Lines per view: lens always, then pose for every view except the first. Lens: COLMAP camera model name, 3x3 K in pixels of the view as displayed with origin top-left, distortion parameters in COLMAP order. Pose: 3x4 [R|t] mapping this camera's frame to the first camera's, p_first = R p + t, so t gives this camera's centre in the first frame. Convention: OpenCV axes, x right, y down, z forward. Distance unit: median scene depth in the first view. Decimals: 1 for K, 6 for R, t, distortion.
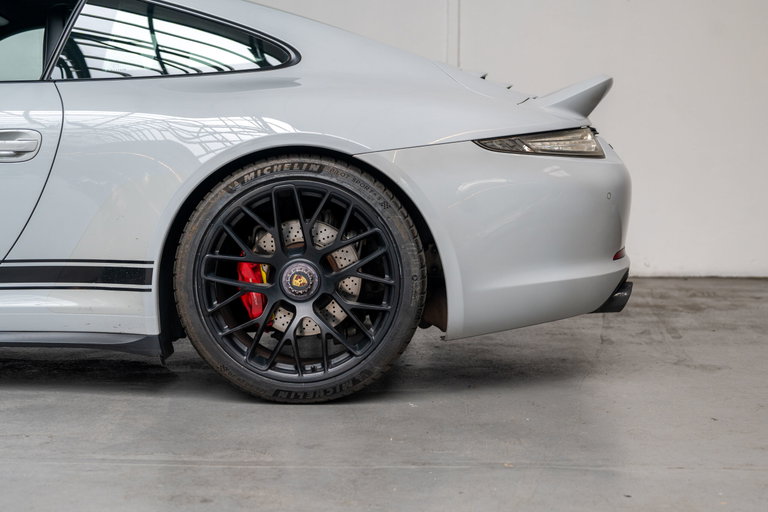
lens RADIAL K [[1102.9, 0, 390.1], [0, 1102.9, 258.4], [0, 0, 1]] dist [-0.006132, 0.000000]
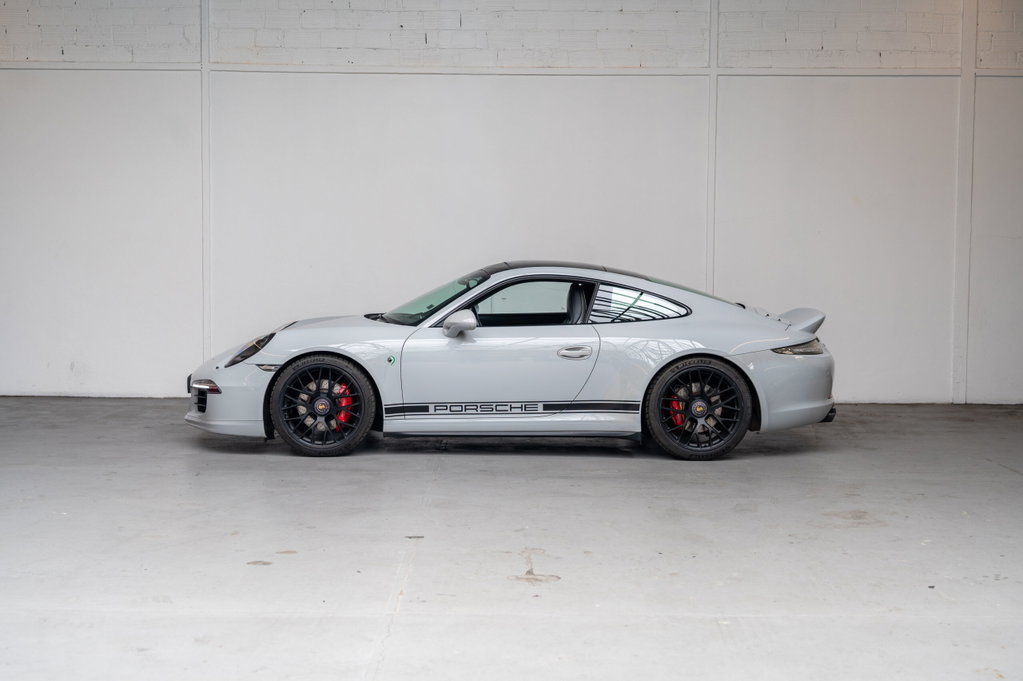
lens RADIAL K [[1469.0, 0, 516.9], [0, 1469.0, 333.0], [0, 0, 1]] dist [-0.006132, 0.000000]
pose [[0.999134, -0.002141, 0.041552, -0.608068], [0.003214, 0.999662, -0.025793, -0.063116], [-0.041482, 0.025904, 0.998803, -2.157985]]
